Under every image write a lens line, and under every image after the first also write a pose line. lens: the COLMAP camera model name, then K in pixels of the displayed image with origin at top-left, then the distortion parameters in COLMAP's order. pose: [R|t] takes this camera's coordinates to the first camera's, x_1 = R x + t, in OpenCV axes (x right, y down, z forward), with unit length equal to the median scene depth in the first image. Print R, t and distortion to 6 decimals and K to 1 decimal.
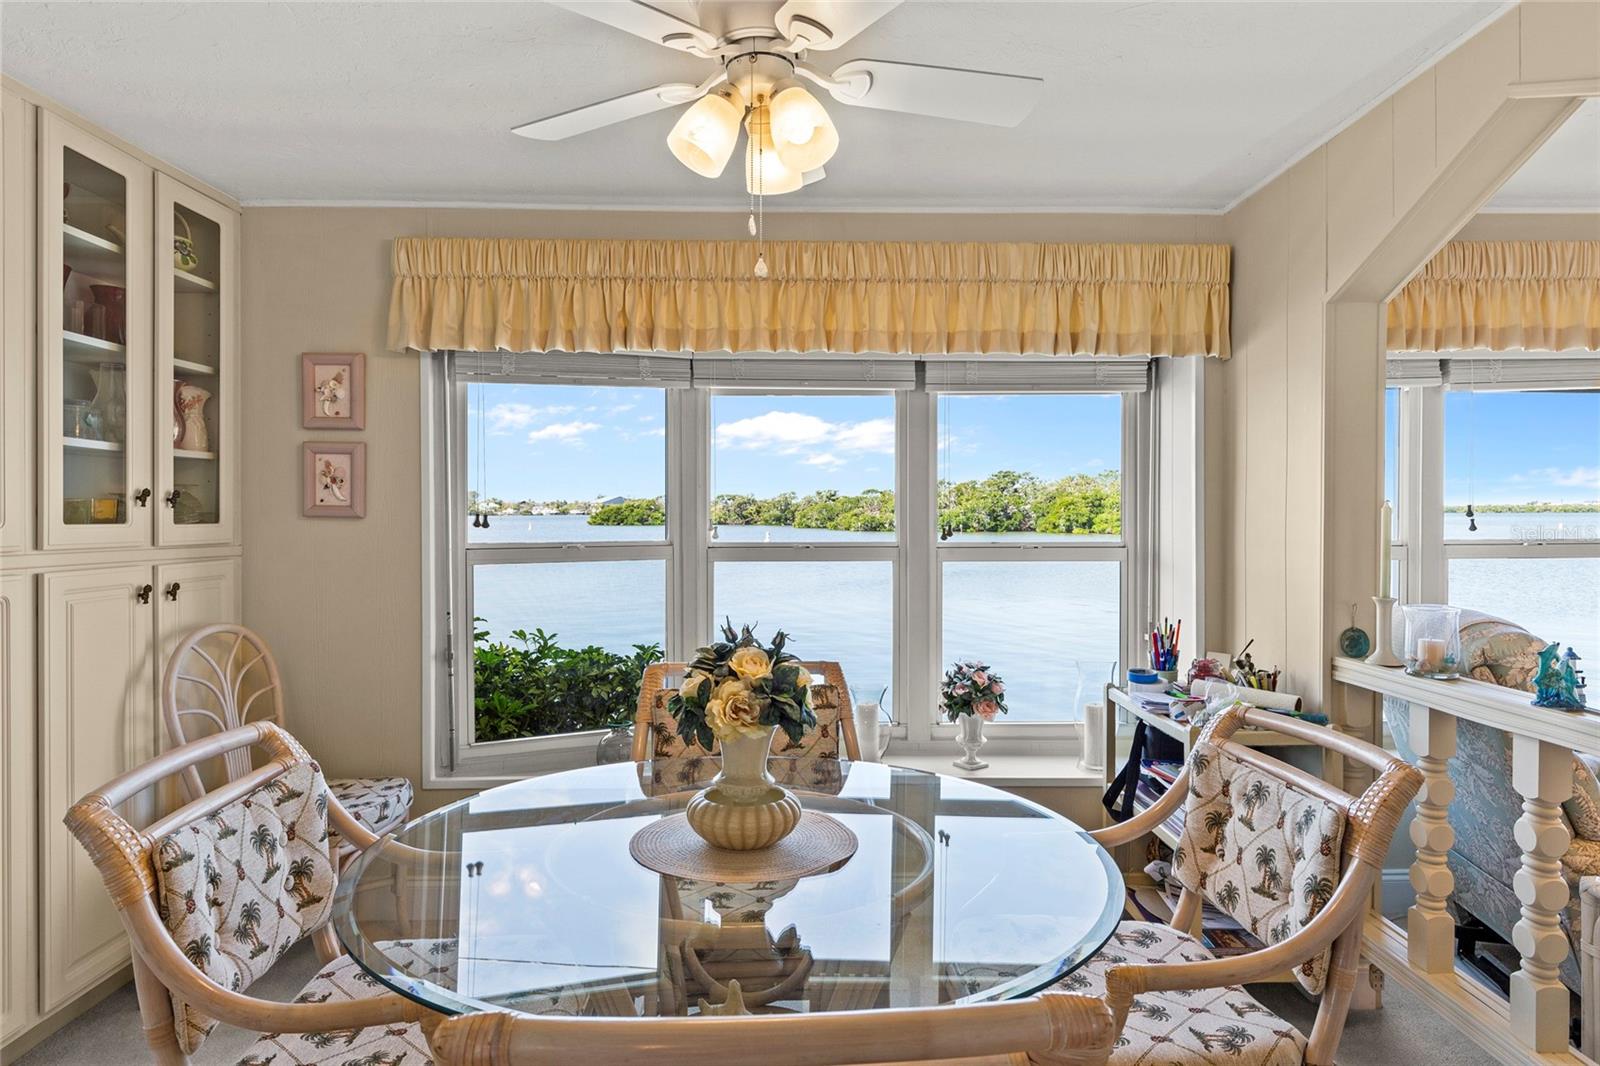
lens RADIAL K [[919.9, 0, 803.4], [0, 919.9, 532.1], [0, 0, 1]] dist [-0.001362, -0.000616]
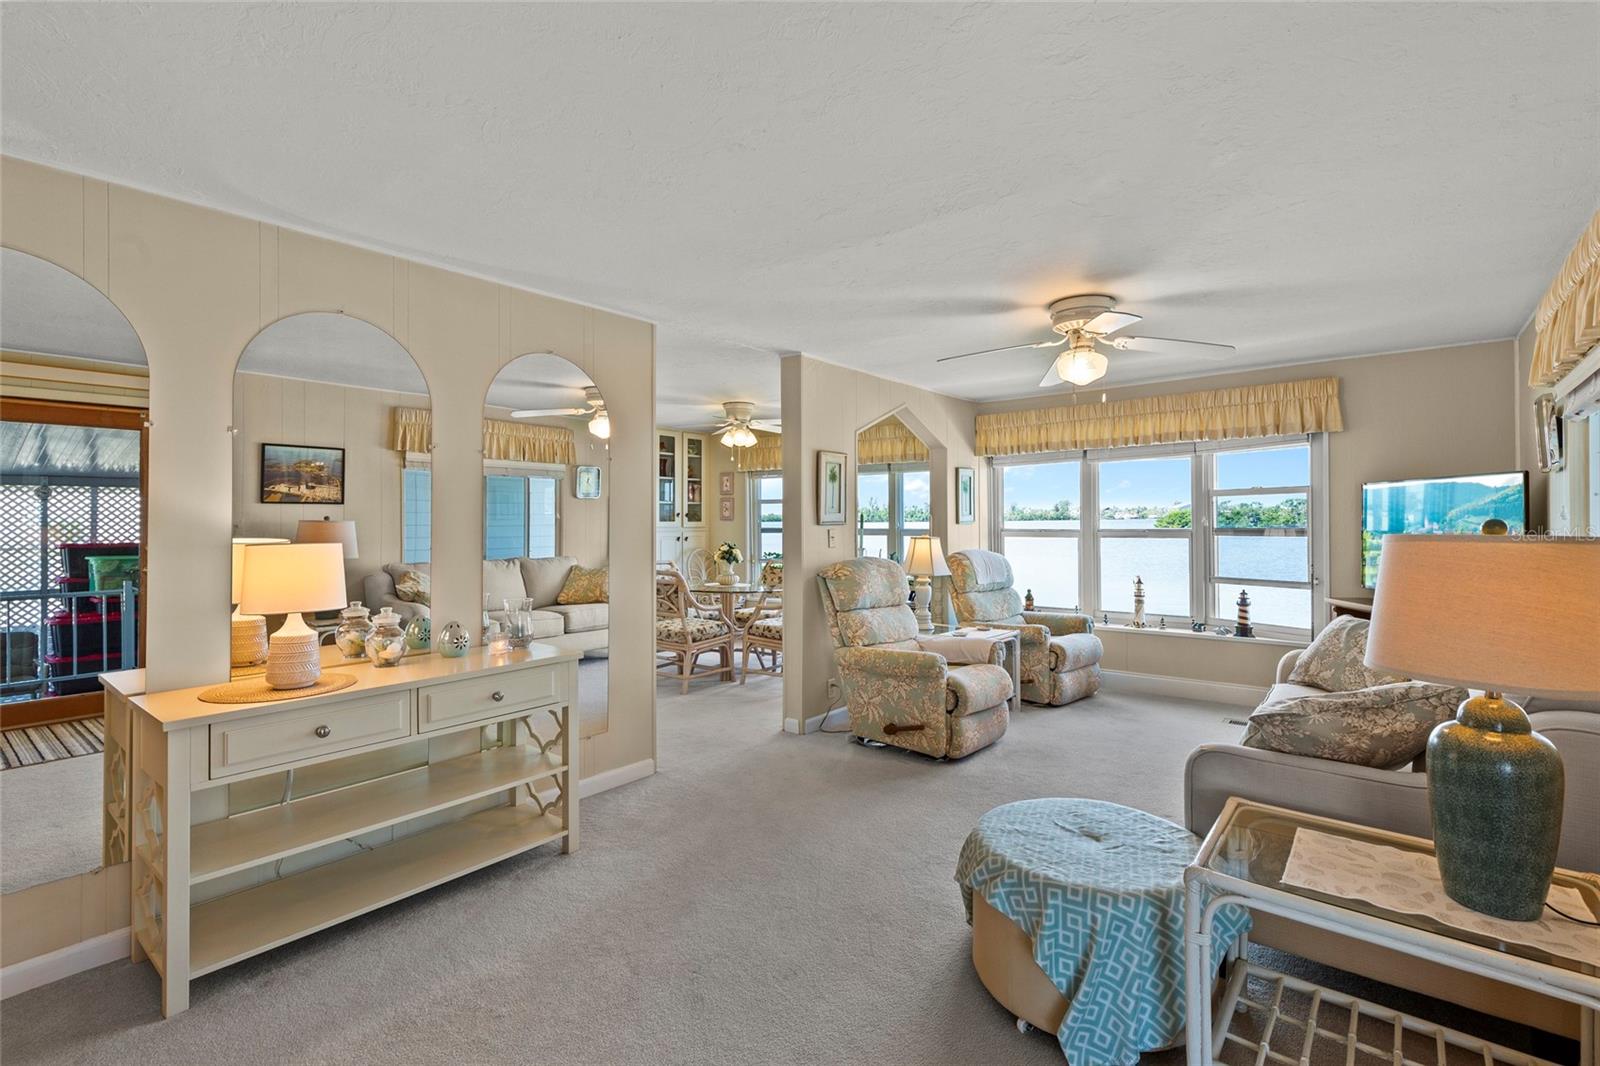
lens RADIAL K [[717.2, 0, 798.5], [0, 717.2, 523.0], [0, 0, 1]] dist [-0.000868, -0.000088]
pose [[0.764954, -0.001044, -0.644084, 1.578390], [-0.007244, 0.999922, -0.010223, 0.024359], [0.644044, 0.012486, 0.764886, -0.981431]]
